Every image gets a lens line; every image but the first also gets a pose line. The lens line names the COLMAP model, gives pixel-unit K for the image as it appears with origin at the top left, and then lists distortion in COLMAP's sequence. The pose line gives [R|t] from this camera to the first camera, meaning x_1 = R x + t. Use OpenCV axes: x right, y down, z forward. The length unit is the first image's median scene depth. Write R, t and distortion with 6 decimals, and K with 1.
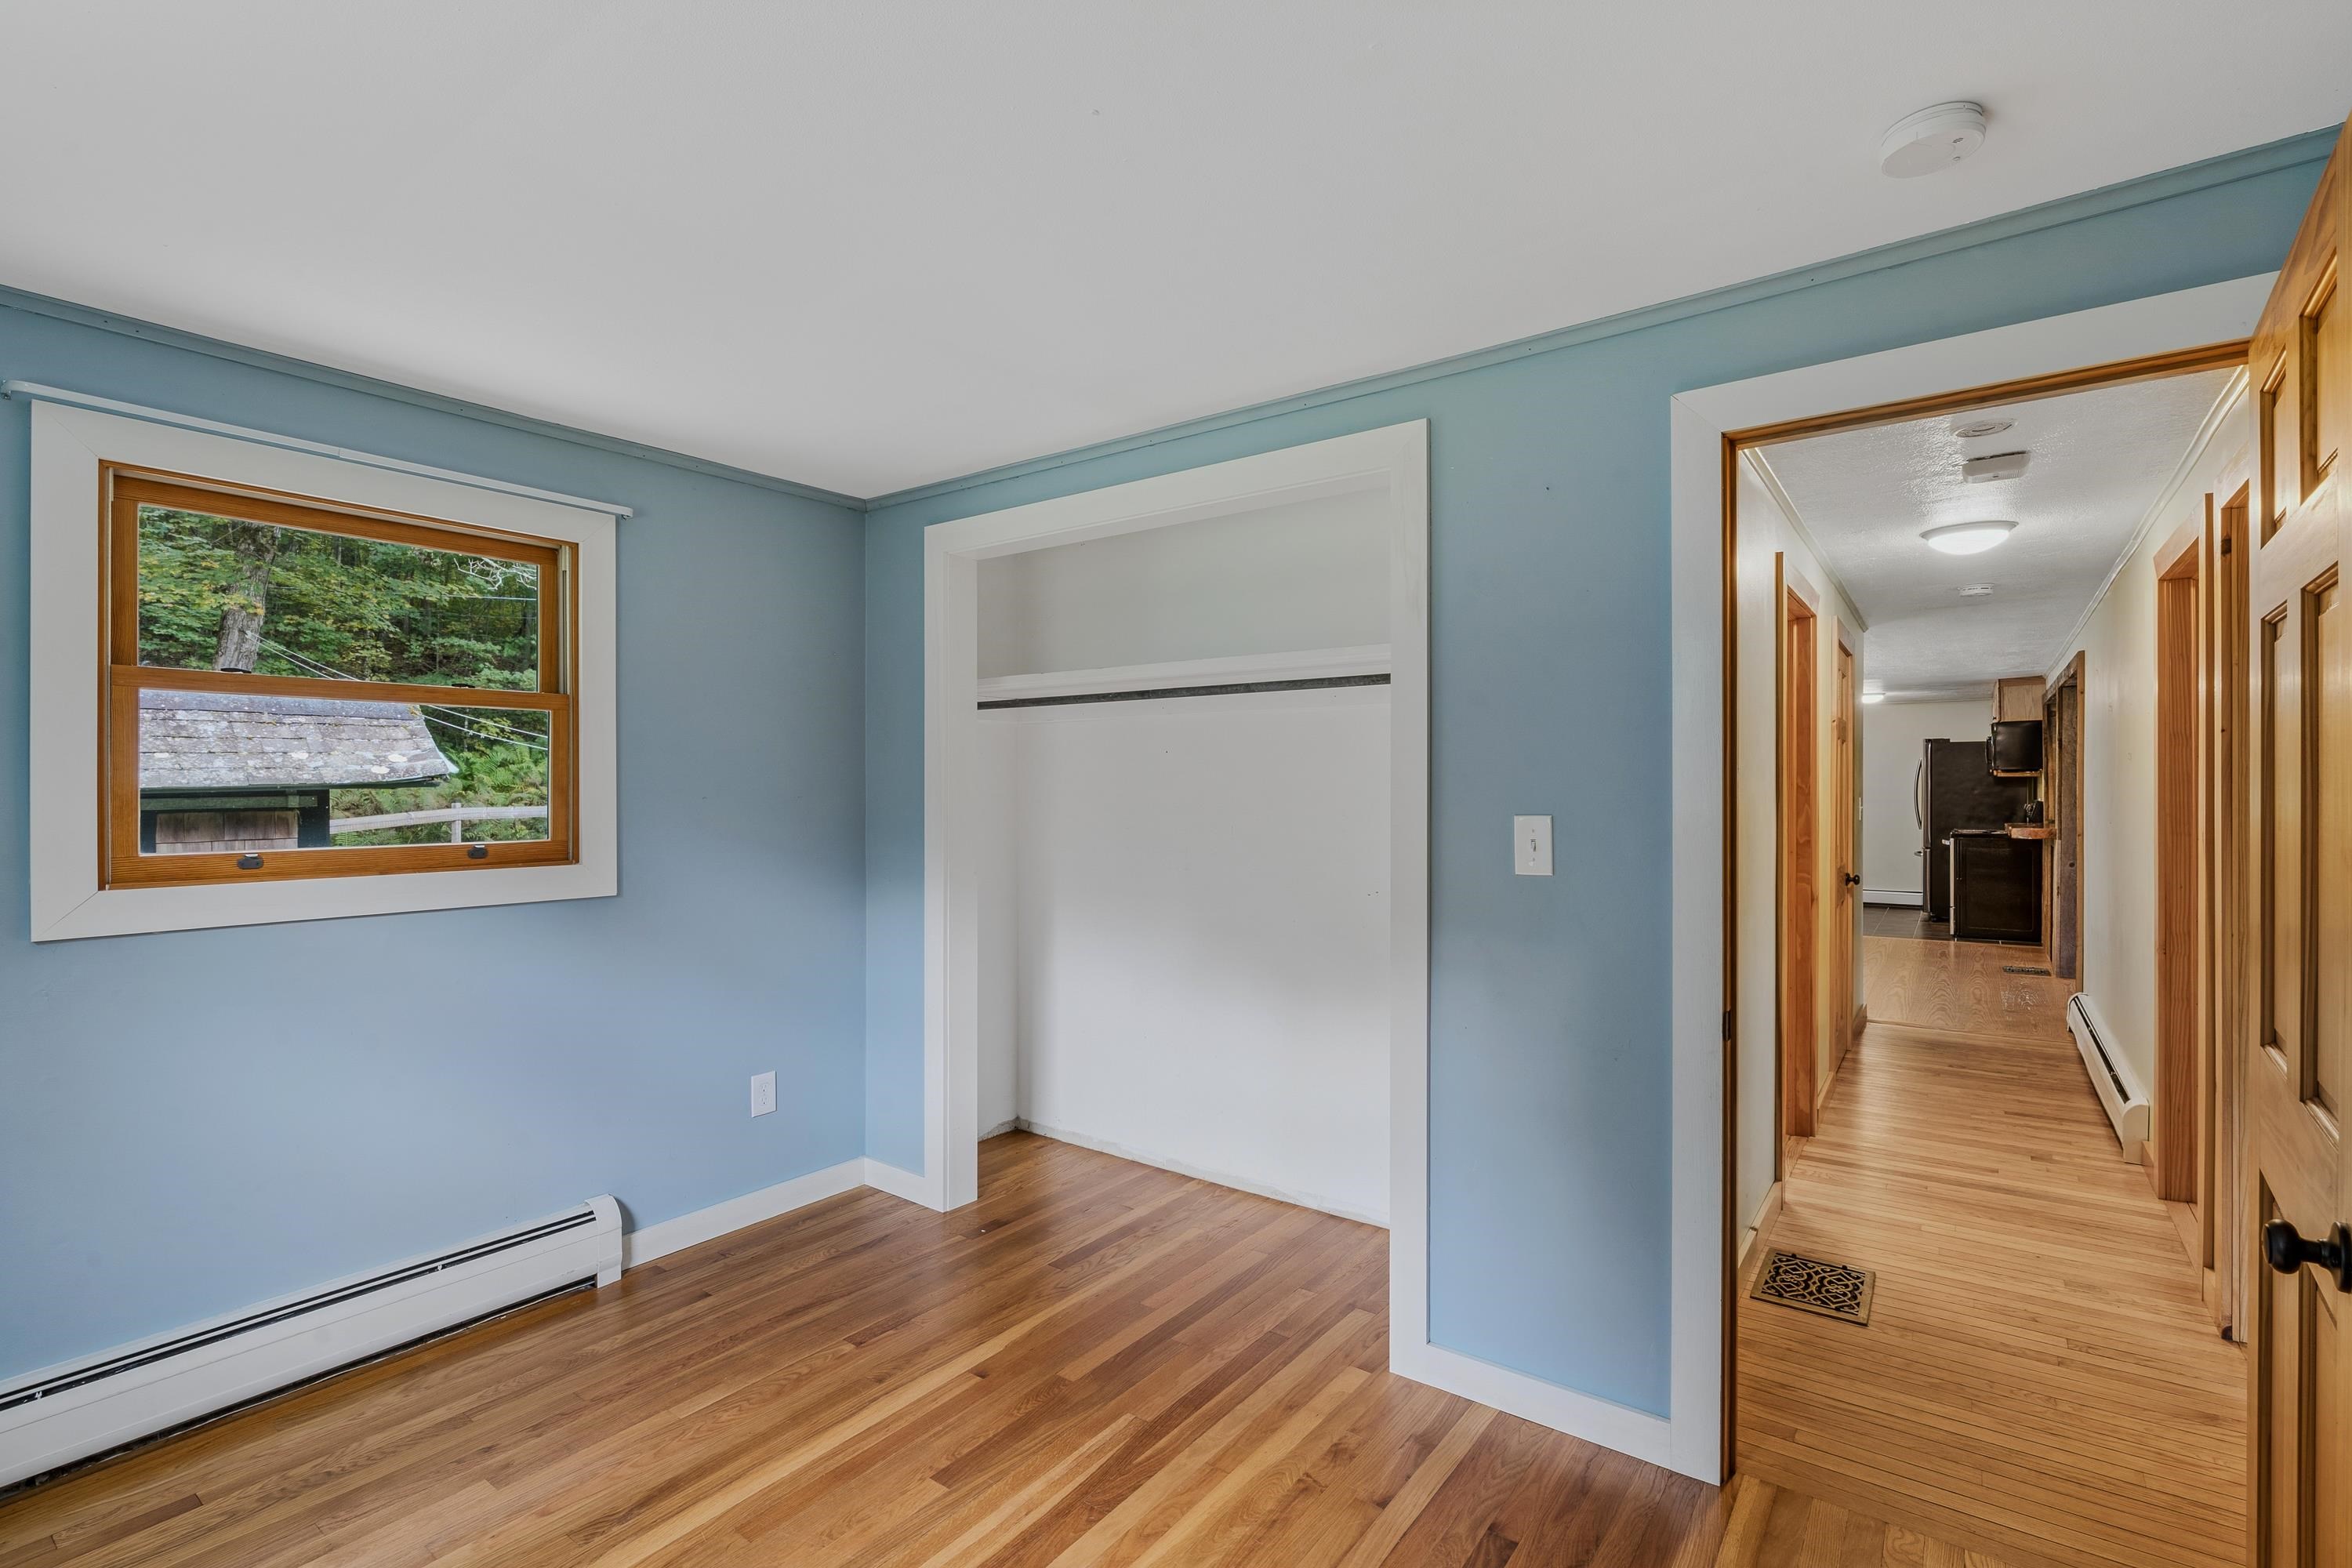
lens RADIAL K [[1077.1, 0, 1203.6], [0, 1077.1, 780.6], [0, 0, 1]] dist [-0.010769, 0.003445]
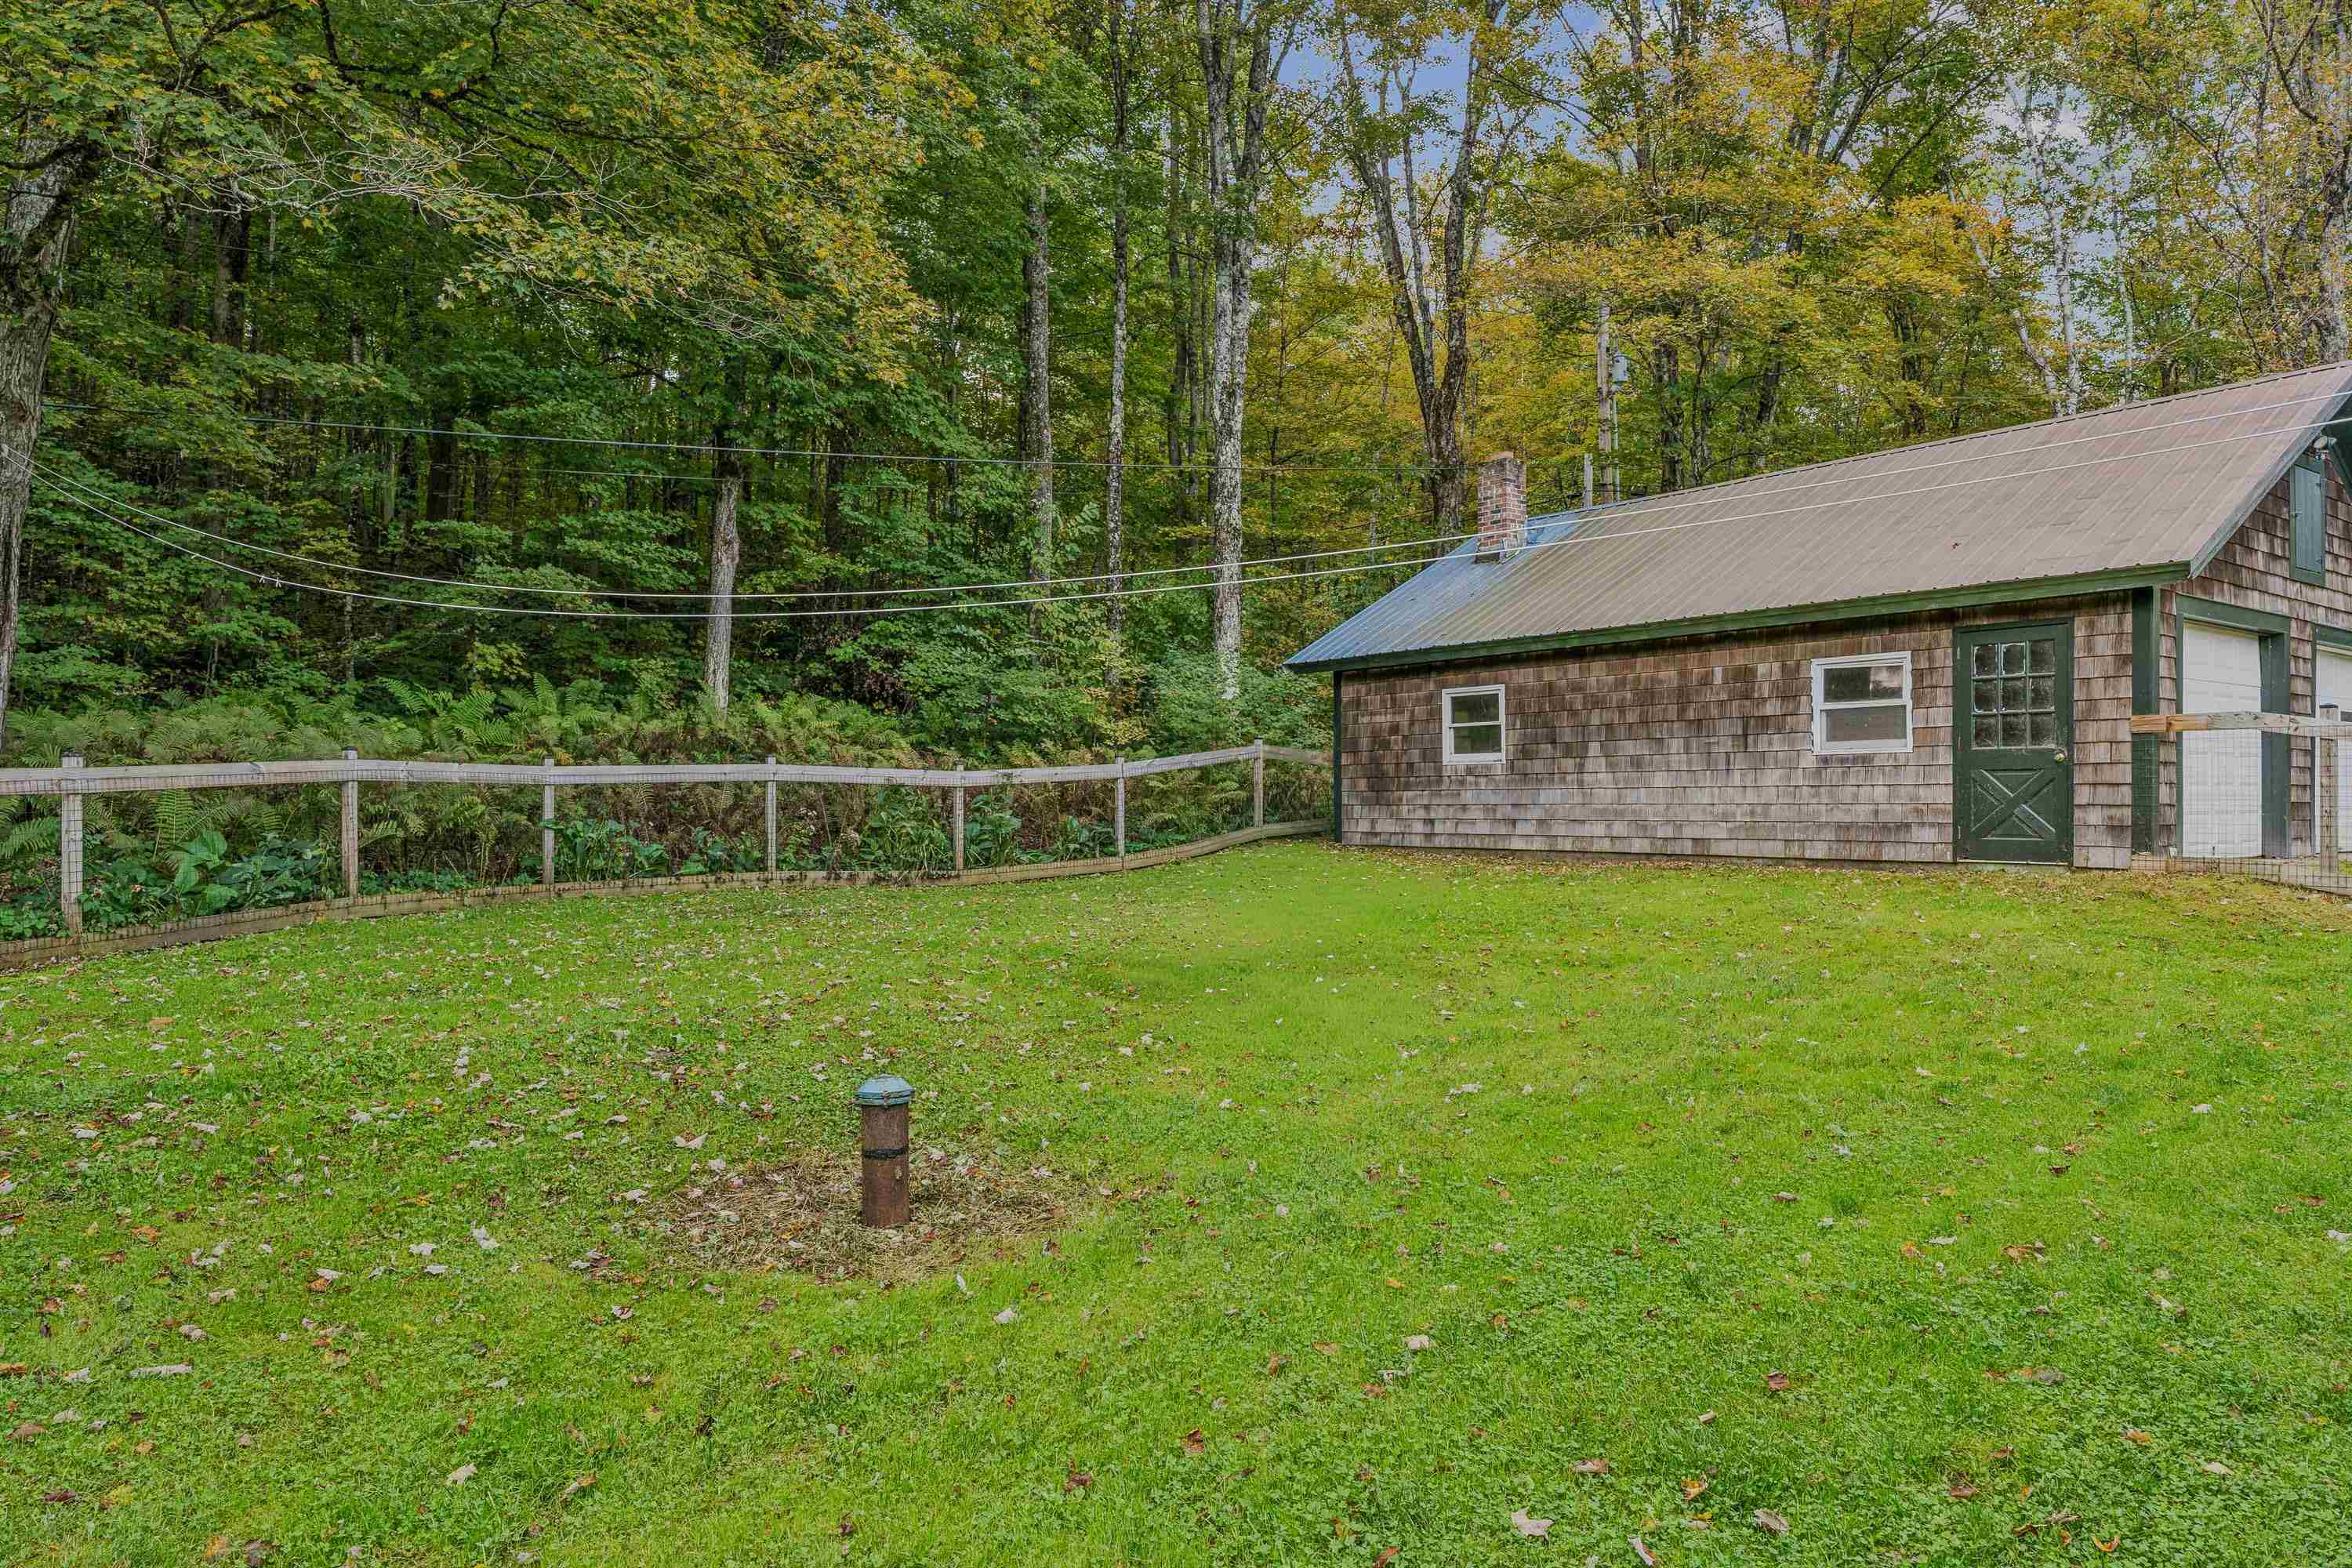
lens RADIAL K [[1558.9, 0, 1188.9], [0, 1558.9, 793.2], [0, 0, 1]] dist [0.004362, 0.000218]
pose [[0.970086, -0.004327, -0.242725, -0.053042], [0.005598, 0.999974, 0.004547, 0.032078], [0.242699, -0.005770, 0.970085, 0.236641]]
